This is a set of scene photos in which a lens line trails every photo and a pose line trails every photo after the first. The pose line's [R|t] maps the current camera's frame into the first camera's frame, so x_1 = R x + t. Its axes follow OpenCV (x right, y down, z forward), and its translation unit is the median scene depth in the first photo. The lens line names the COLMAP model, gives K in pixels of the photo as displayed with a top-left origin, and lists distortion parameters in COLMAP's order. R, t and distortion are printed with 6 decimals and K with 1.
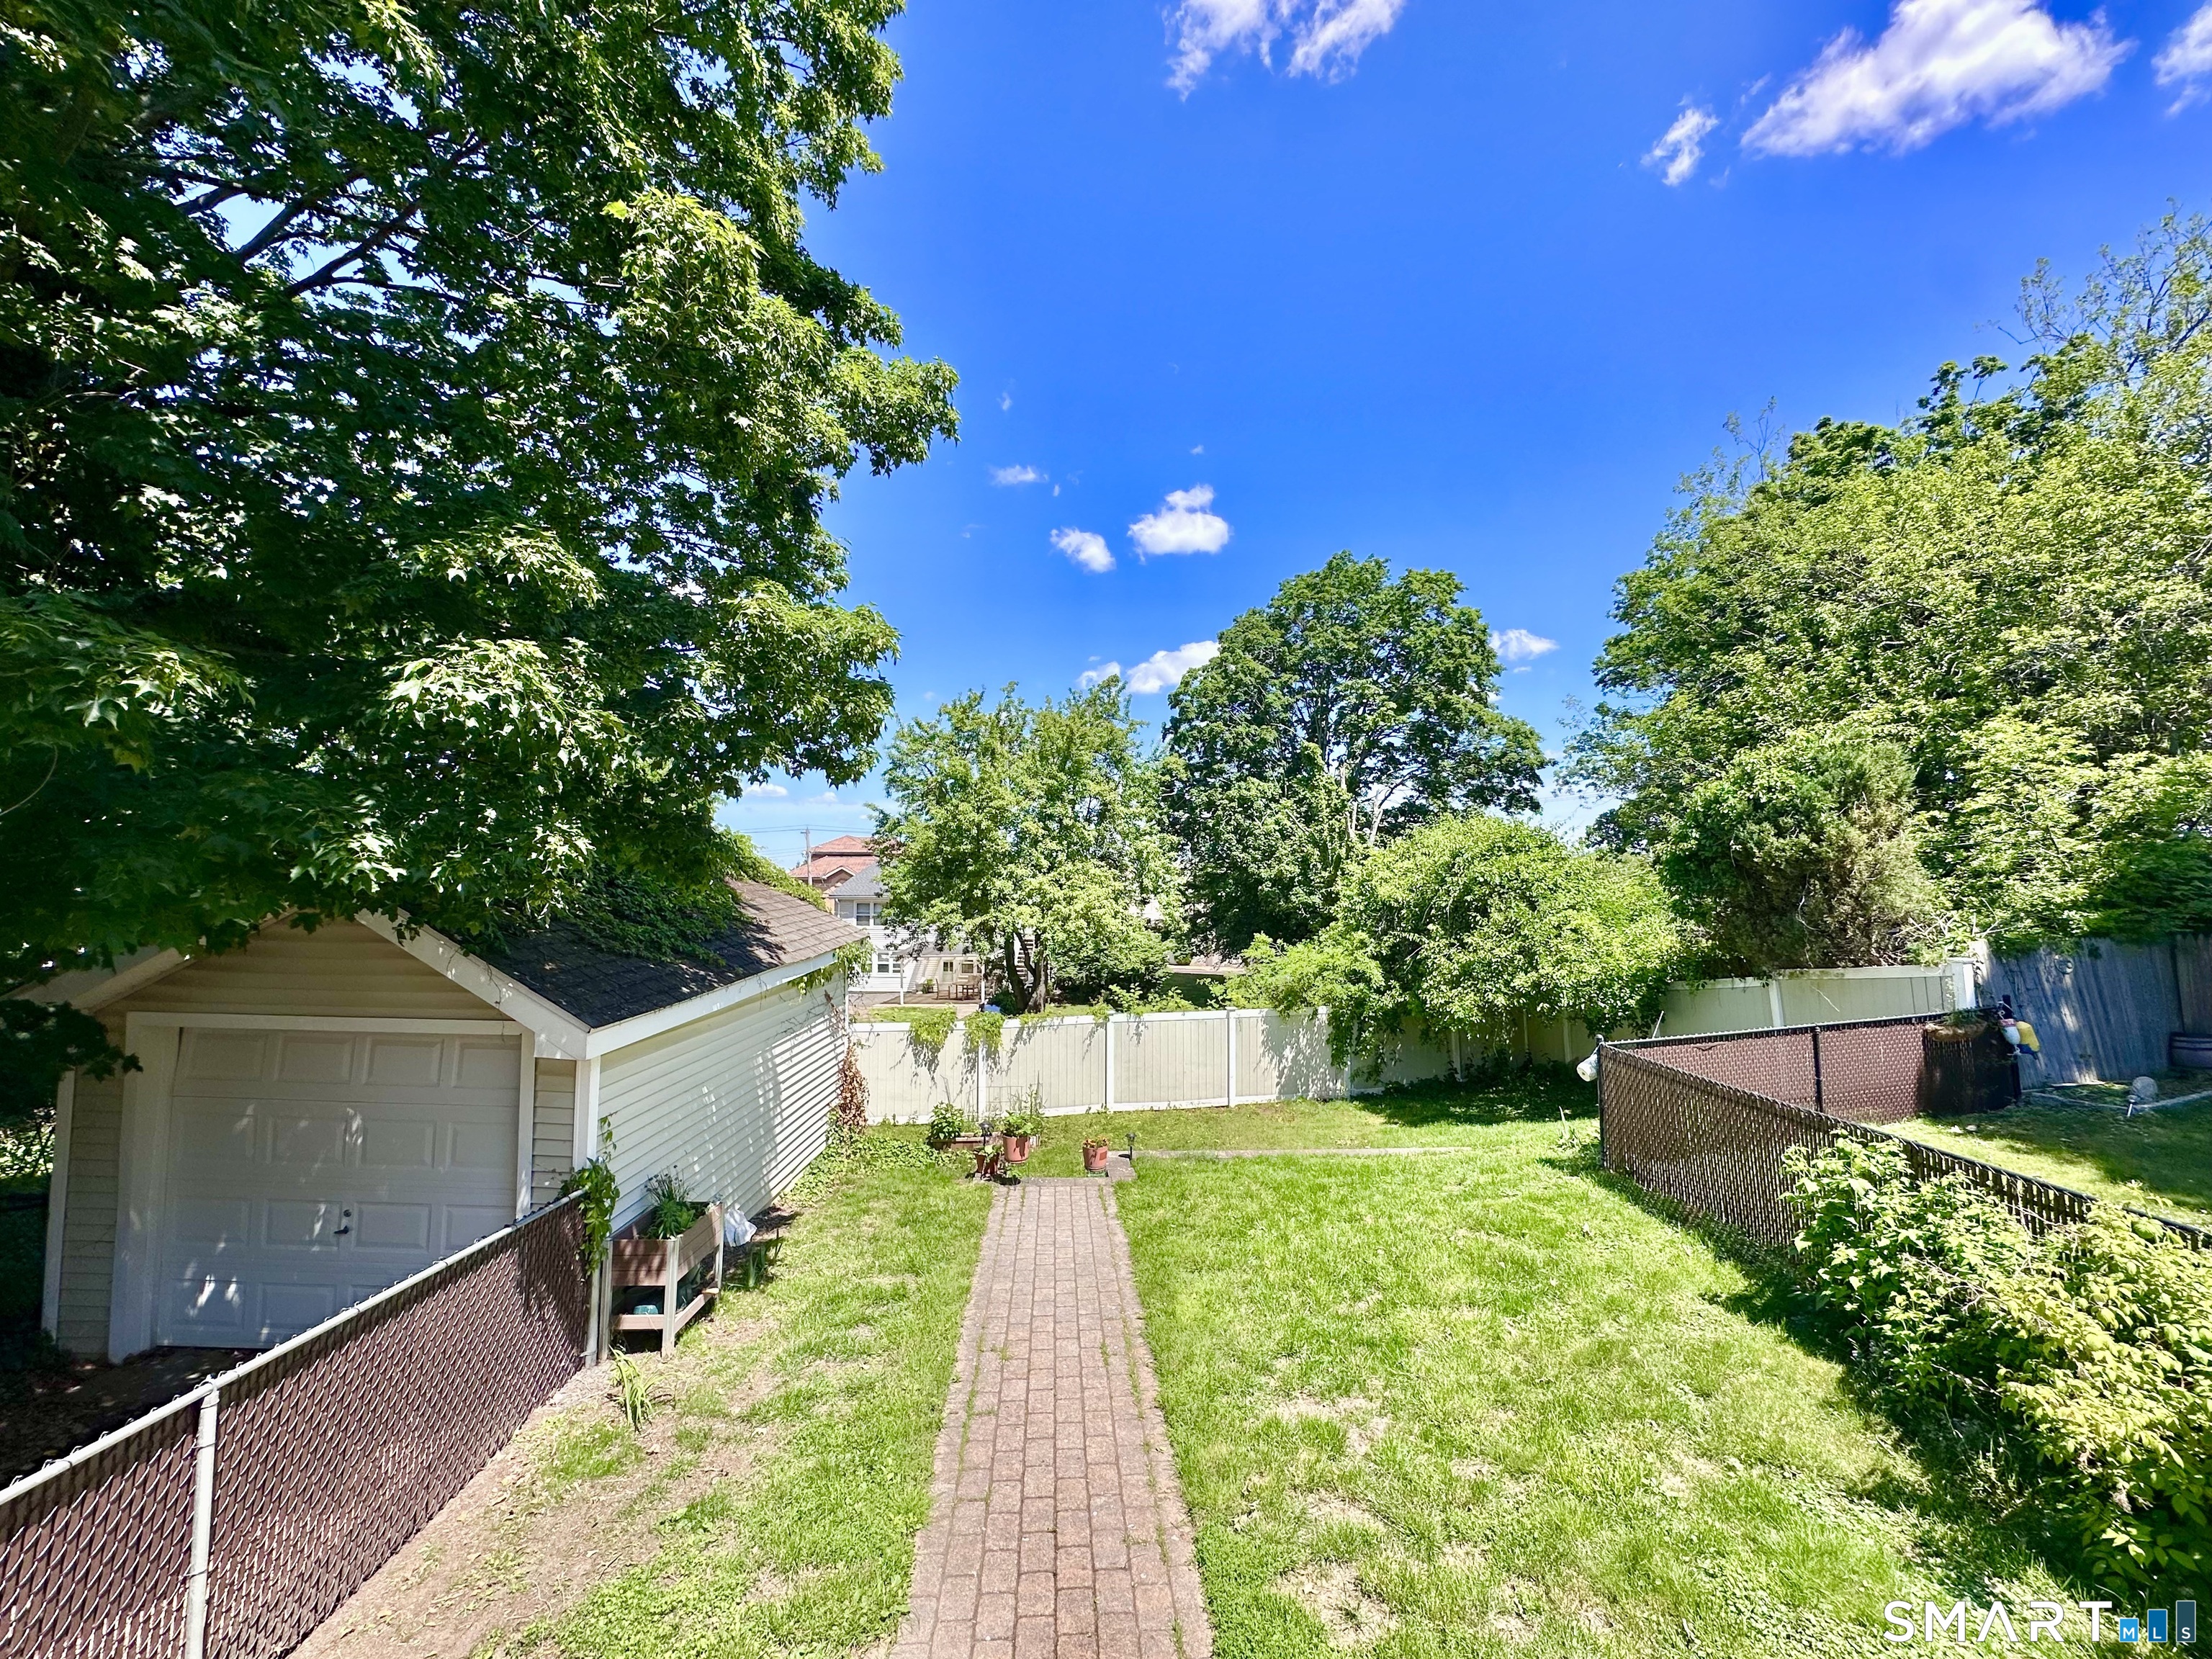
lens RADIAL K [[887.6, 0, 1106.0], [0, 887.6, 829.5], [0, 0, 1]] dist [-0.002630, 0.000567]
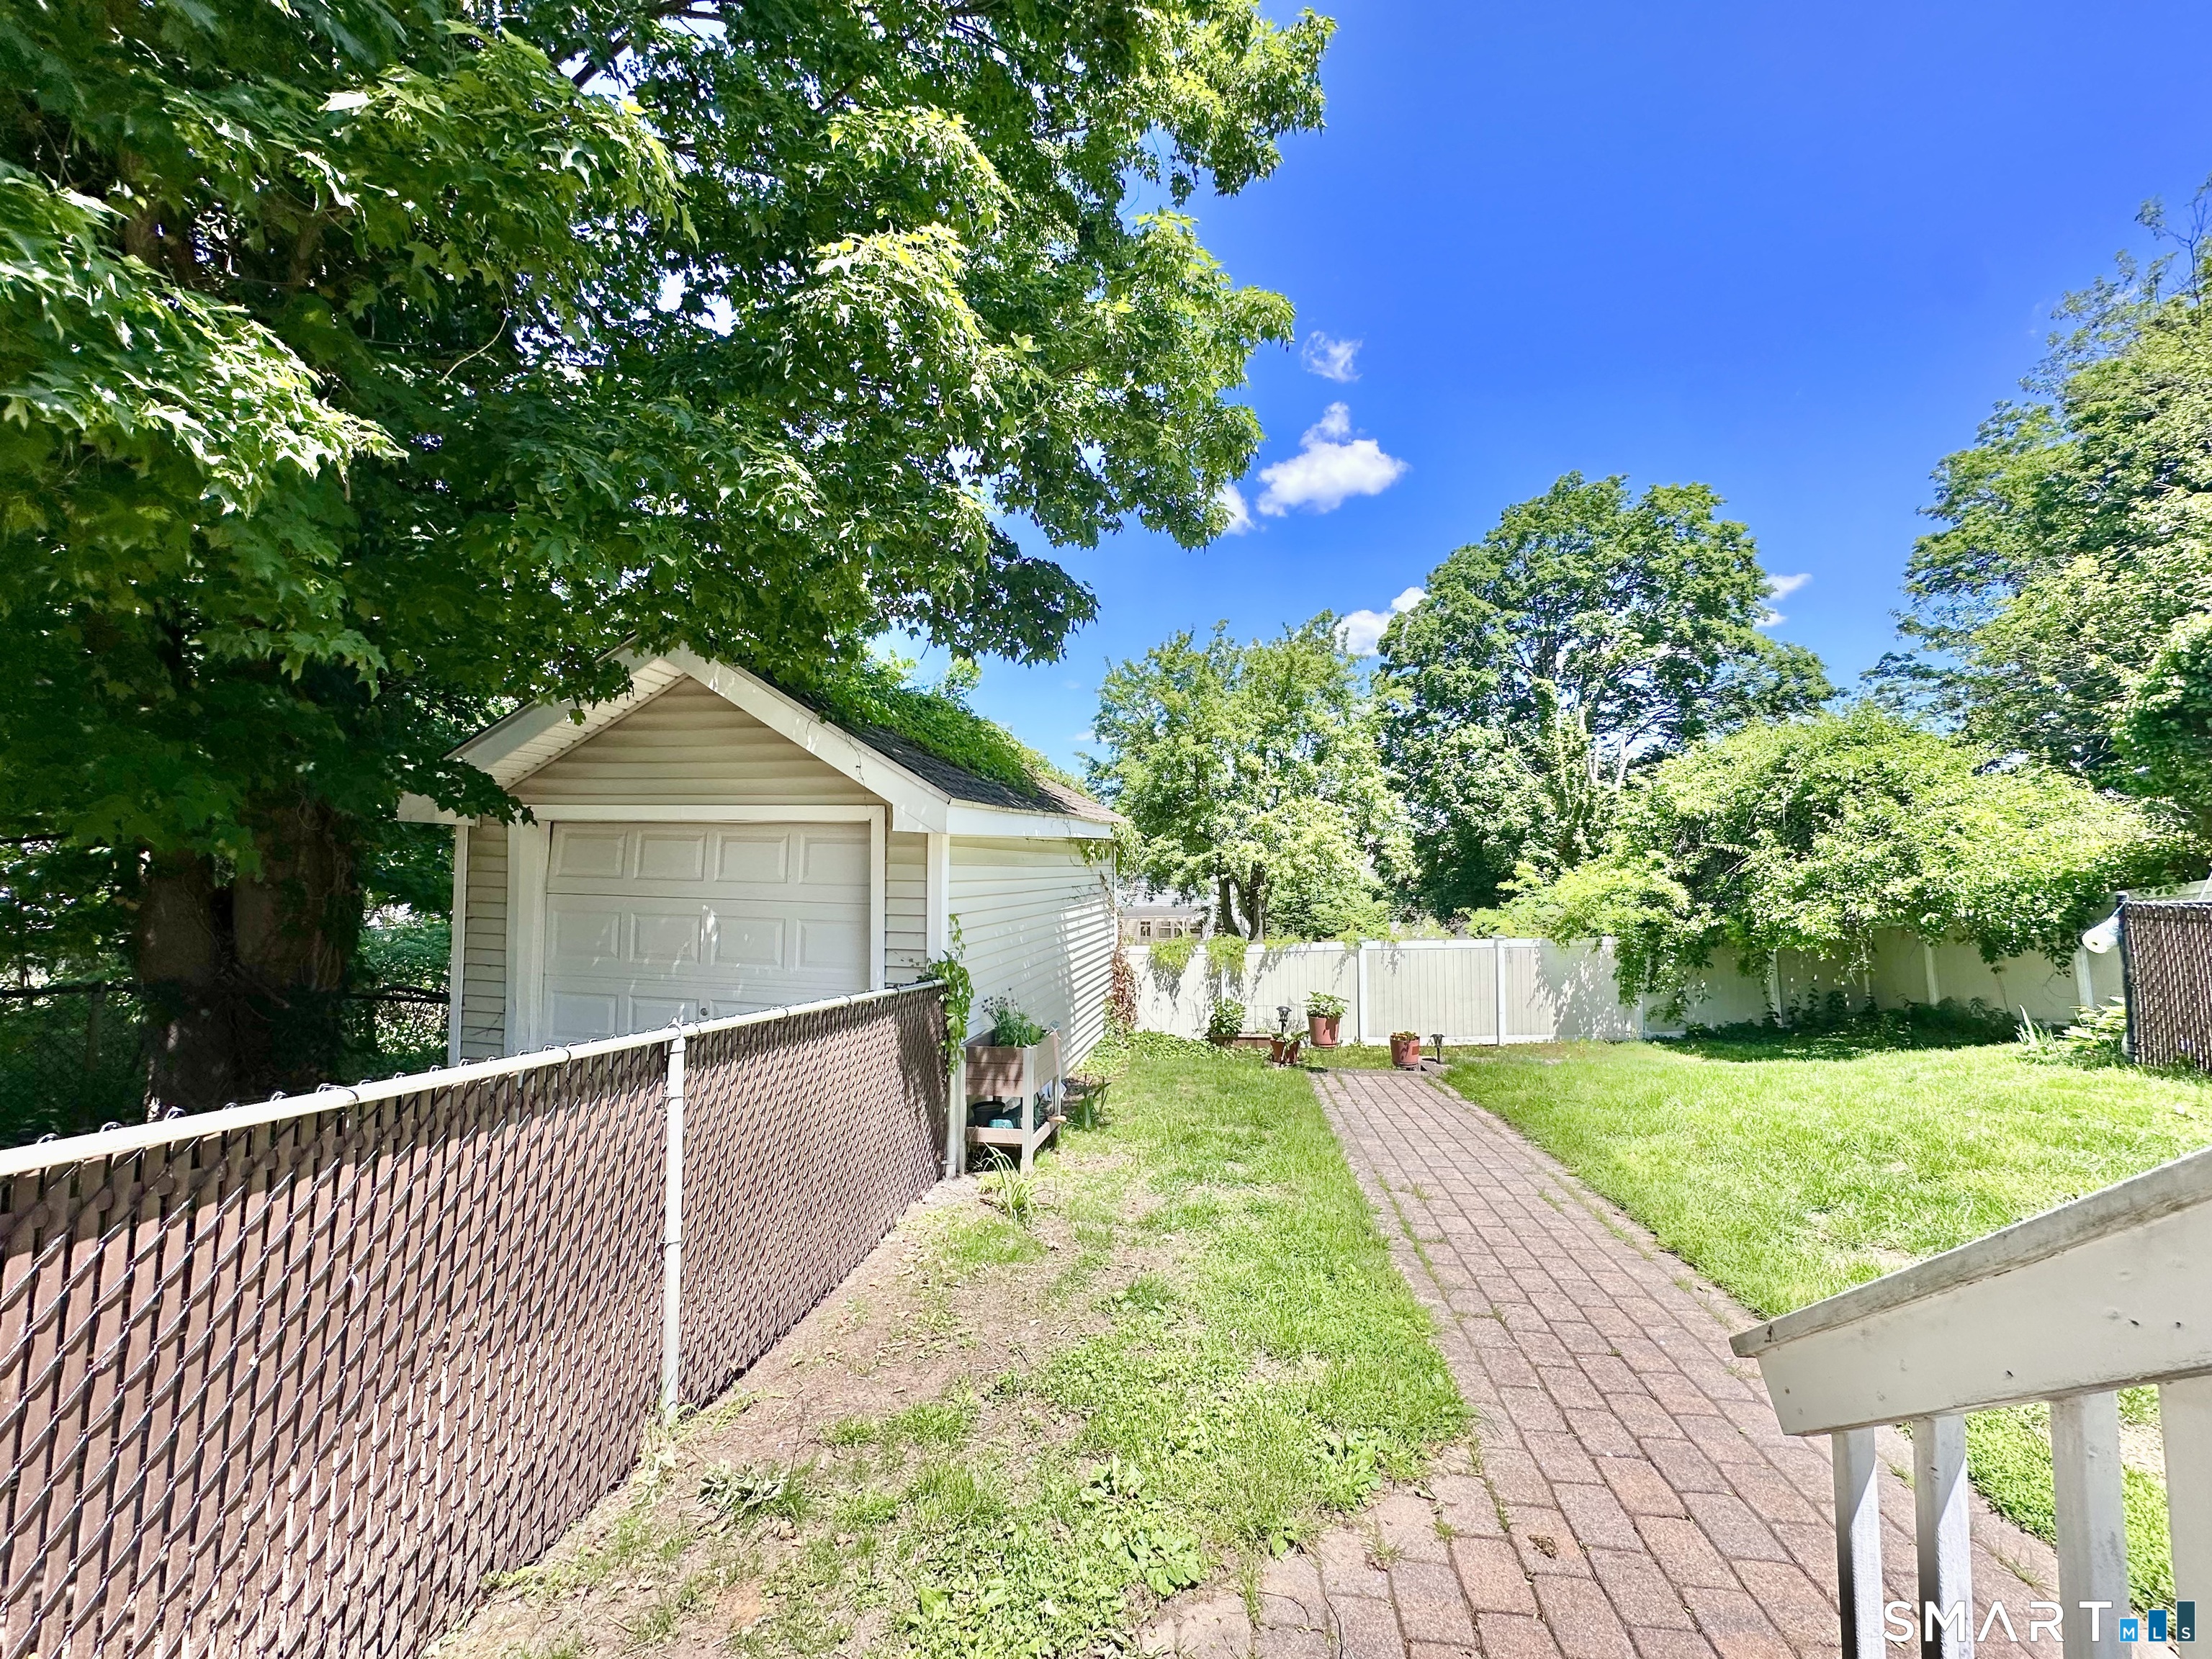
lens RADIAL K [[887.6, 0, 1106.0], [0, 887.6, 829.5], [0, 0, 1]] dist [-0.002630, 0.000567]
pose [[0.981837, -0.016217, -0.189034, -0.077493], [0.018183, 0.999797, 0.008669, 0.076444], [0.188855, -0.011949, 0.981932, 0.042345]]
